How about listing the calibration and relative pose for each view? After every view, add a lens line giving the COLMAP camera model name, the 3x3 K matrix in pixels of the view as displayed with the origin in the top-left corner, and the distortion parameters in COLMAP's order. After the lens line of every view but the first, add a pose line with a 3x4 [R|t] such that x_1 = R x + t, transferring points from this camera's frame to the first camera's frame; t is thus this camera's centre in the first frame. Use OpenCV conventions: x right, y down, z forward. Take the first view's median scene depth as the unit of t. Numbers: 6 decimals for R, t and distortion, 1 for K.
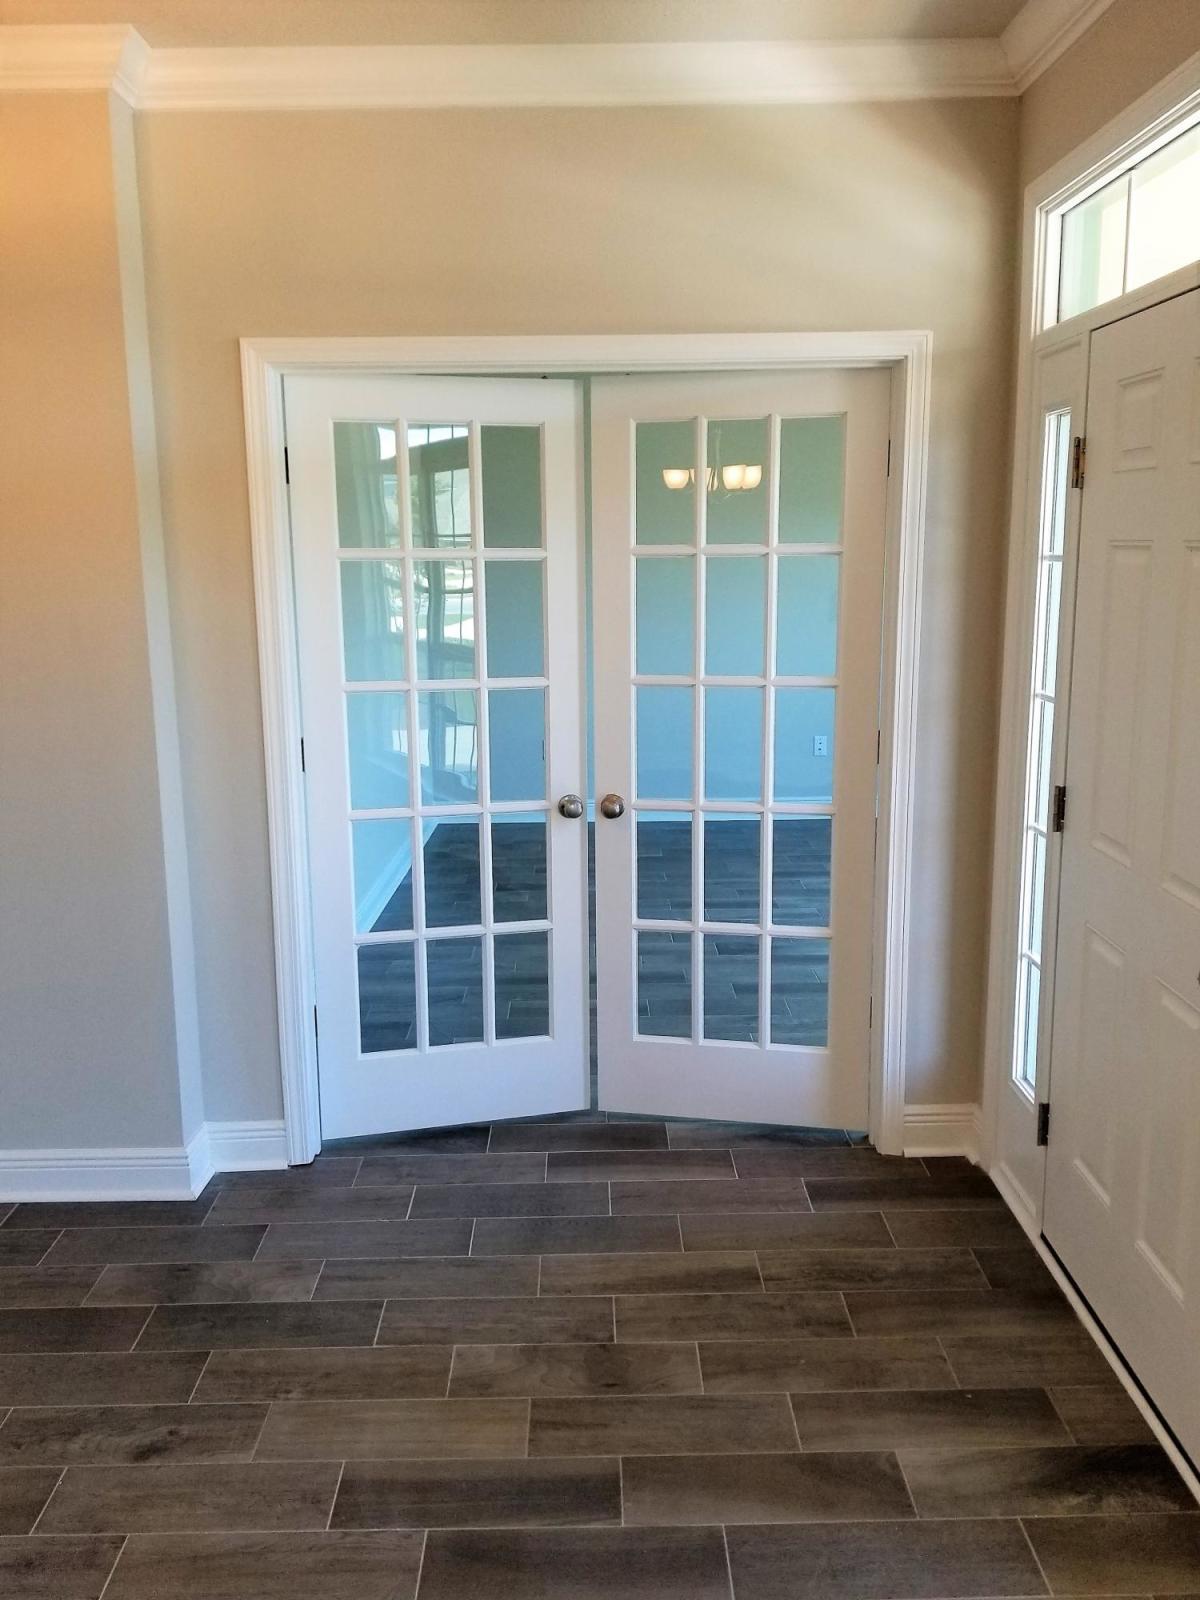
lens RADIAL K [[1364.2, 0, 594.3], [0, 1364.2, 805.5], [0, 0, 1]] dist [0.097164, -0.185335]
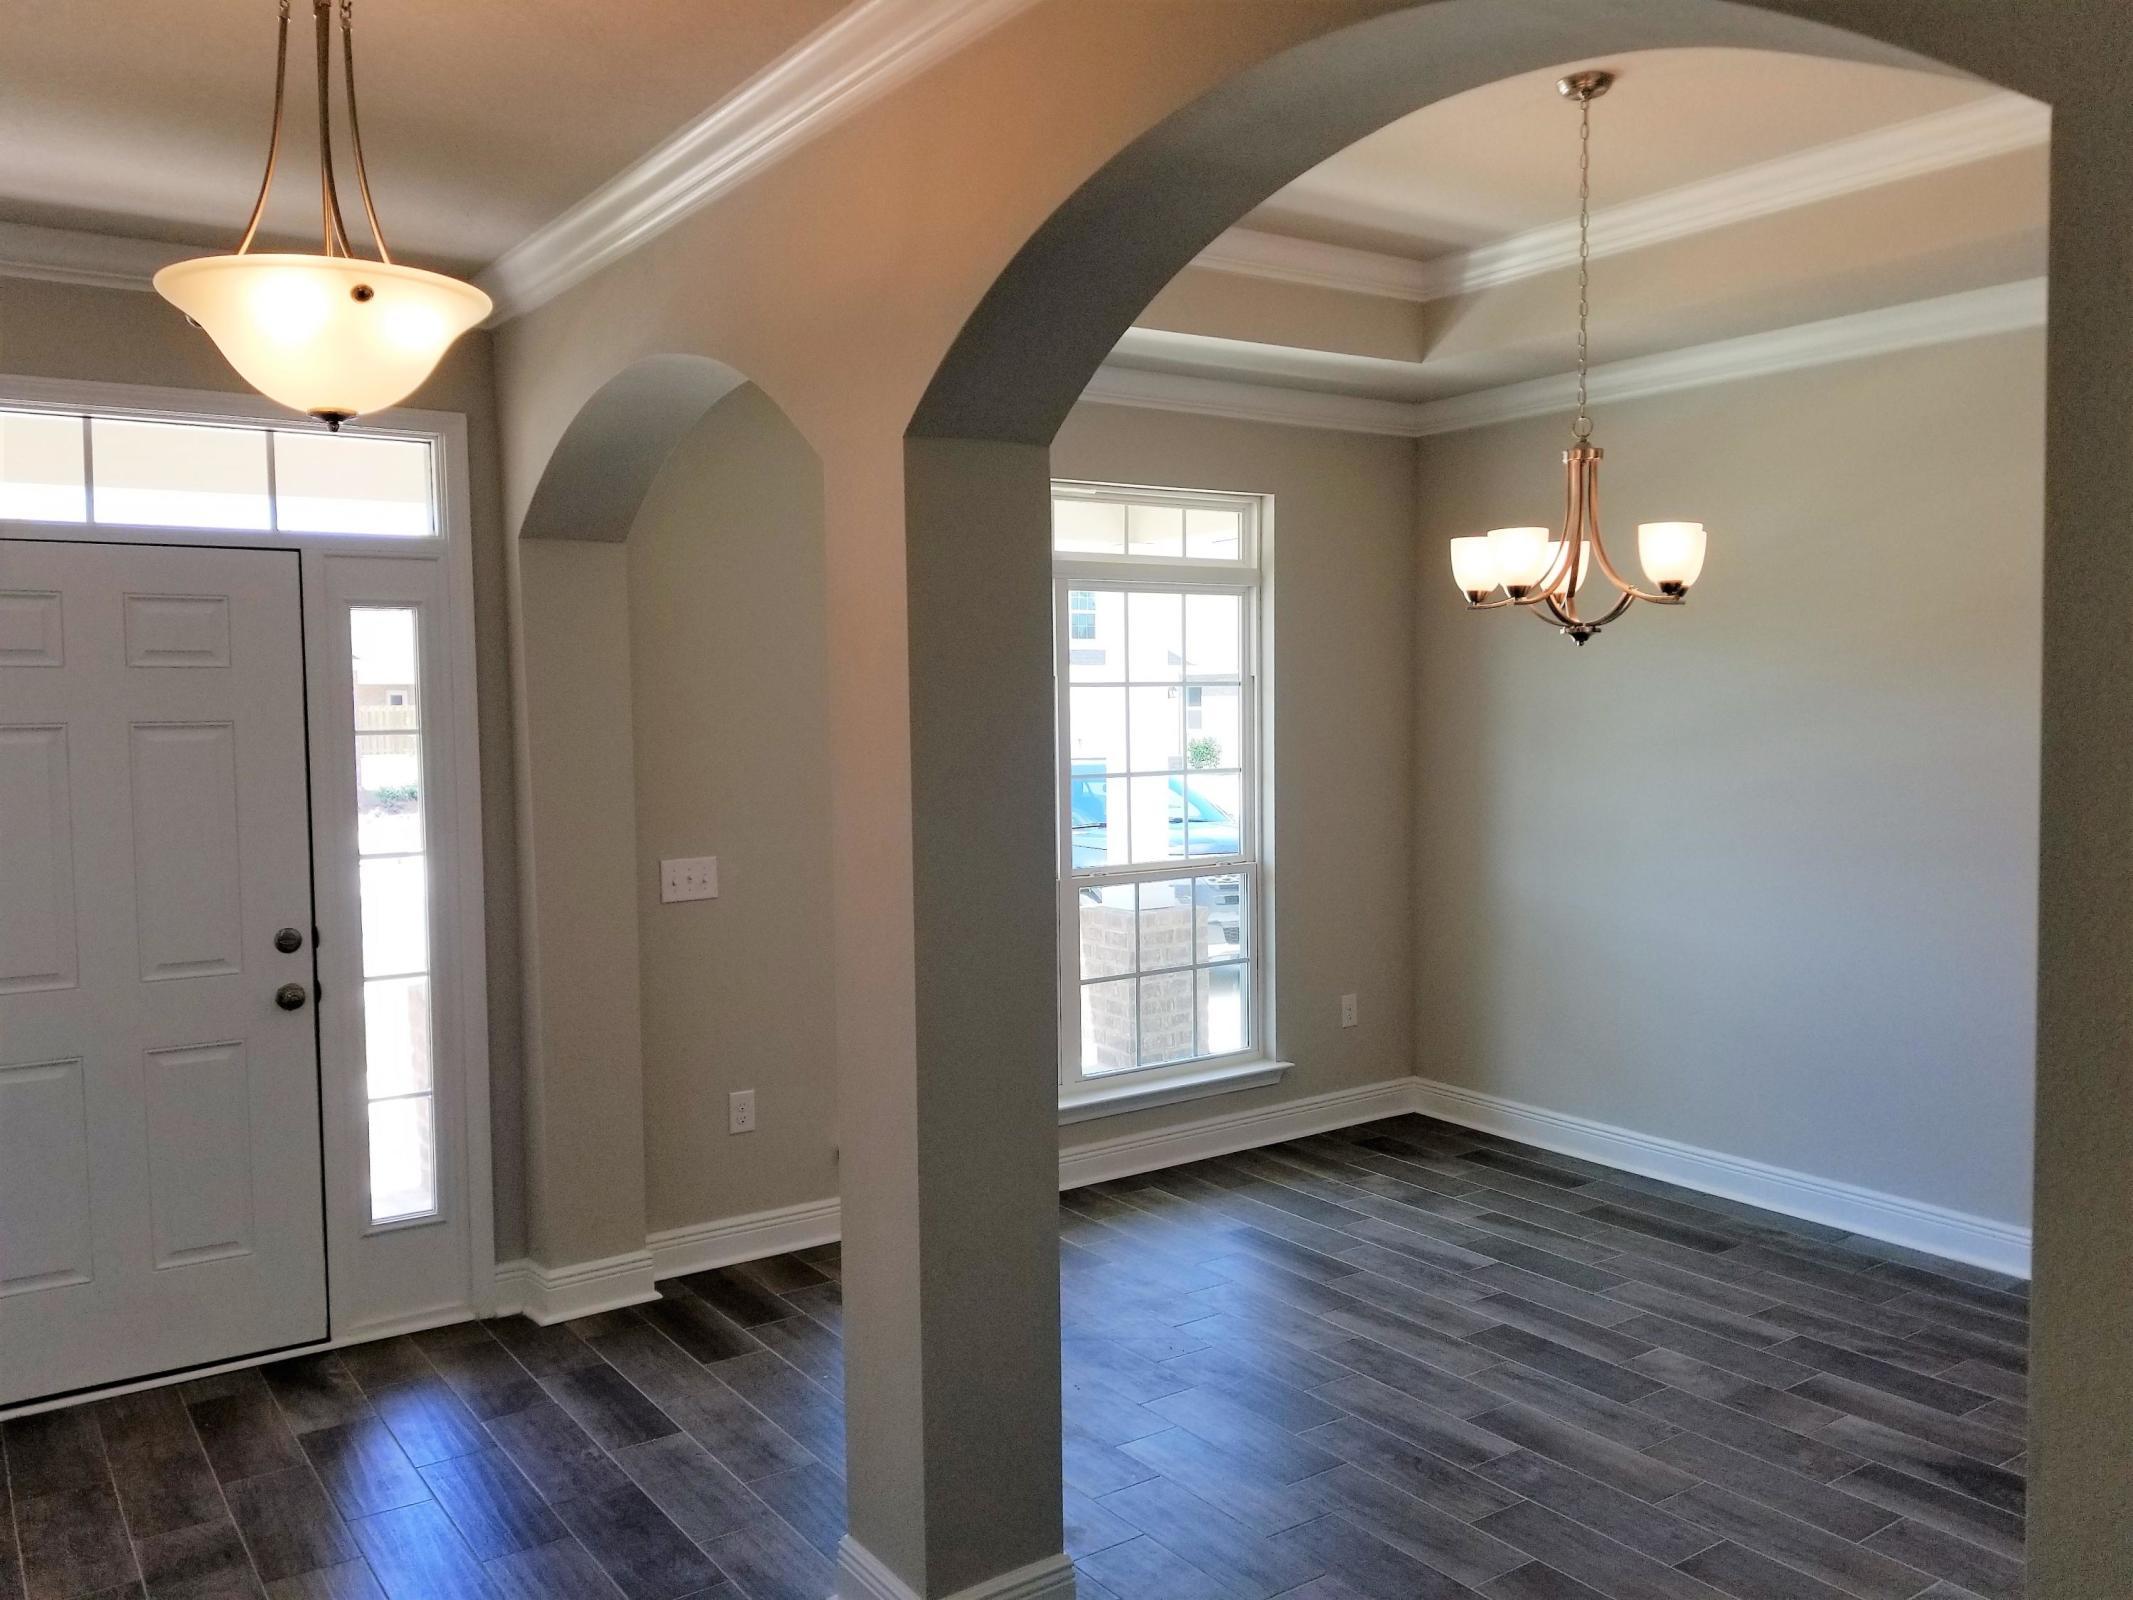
lens RADIAL K [[1676.9, 0, 1152.8], [0, 1676.9, 788.3], [0, 0, 1]] dist [0.126069, -0.197441]
pose [[-0.594137, -0.024280, 0.803998, -1.134607], [0.171025, 0.972876, 0.155765, -0.162507], [-0.785972, 0.230049, -0.573869, 0.878501]]
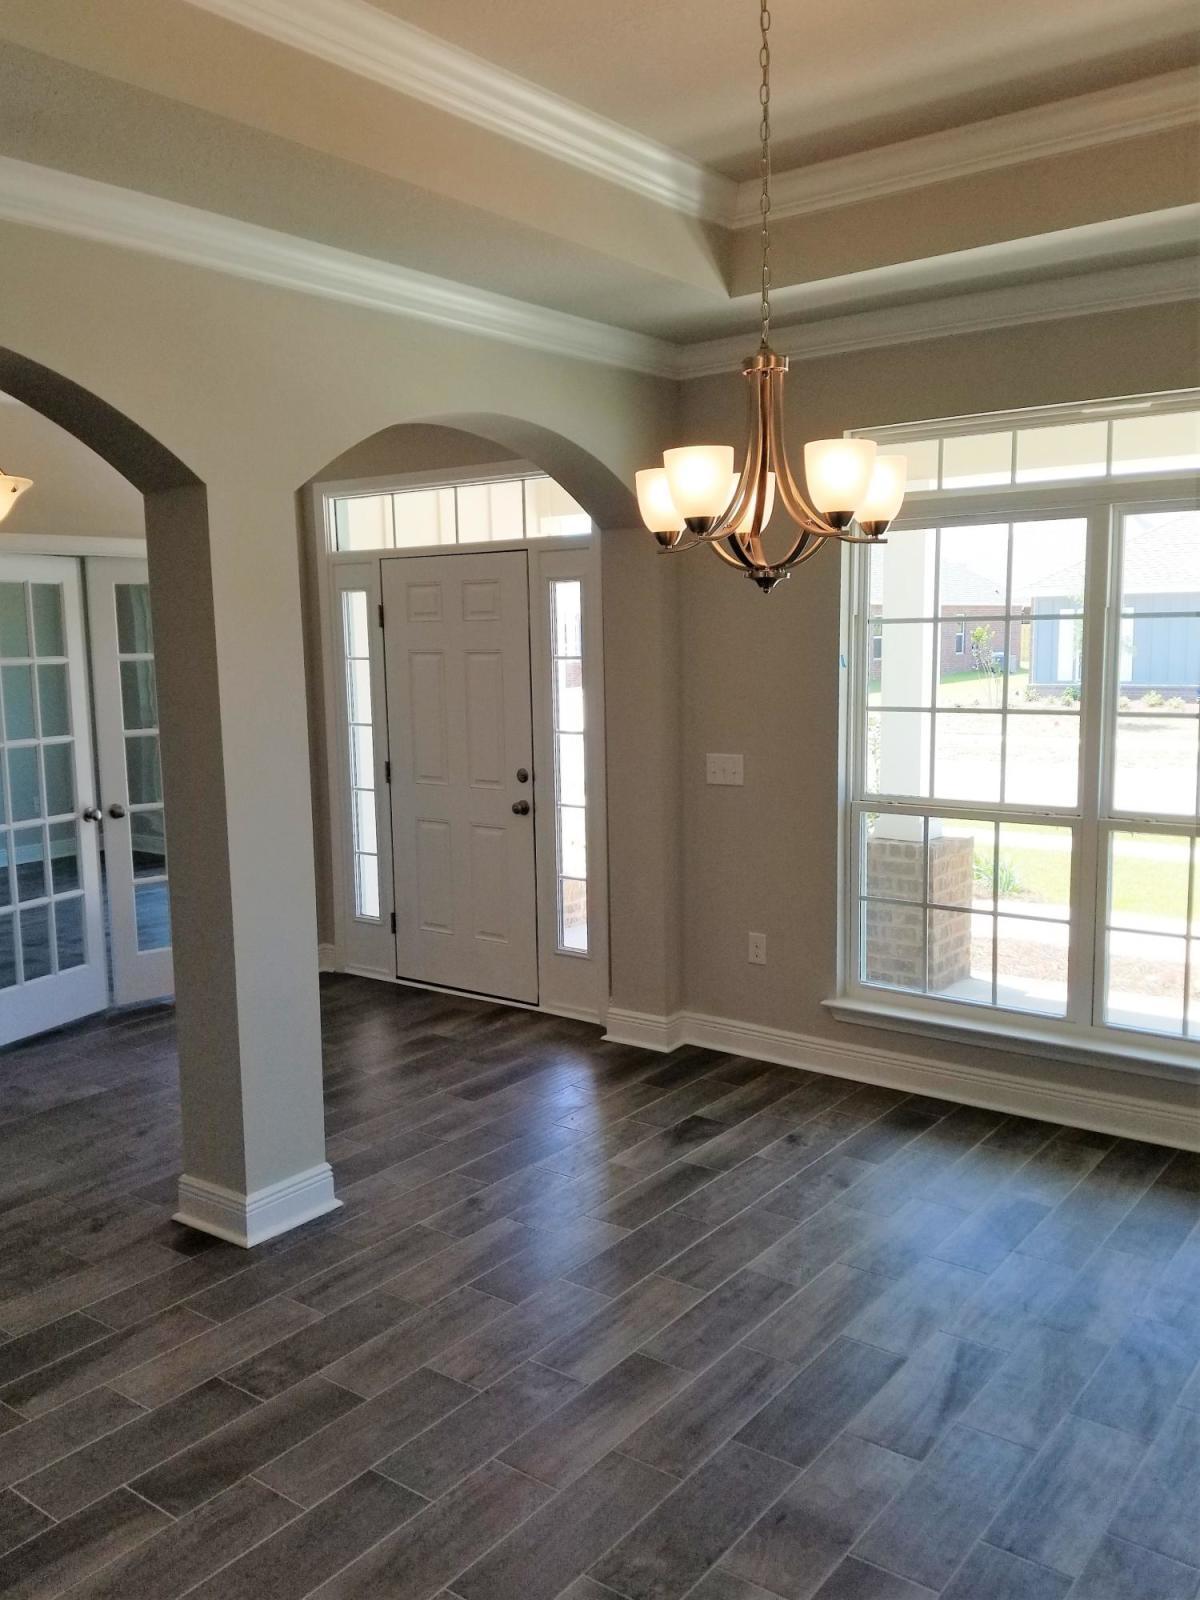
lens RADIAL K [[1364.2, 0, 594.3], [0, 1364.2, 805.5], [0, 0, 1]] dist [0.097164, -0.185335]
pose [[0.615535, -0.098821, 0.781889, -1.075085], [0.160966, 0.986958, -0.001980, 0.102923], [-0.771496, 0.127076, 0.623414, -0.554176]]
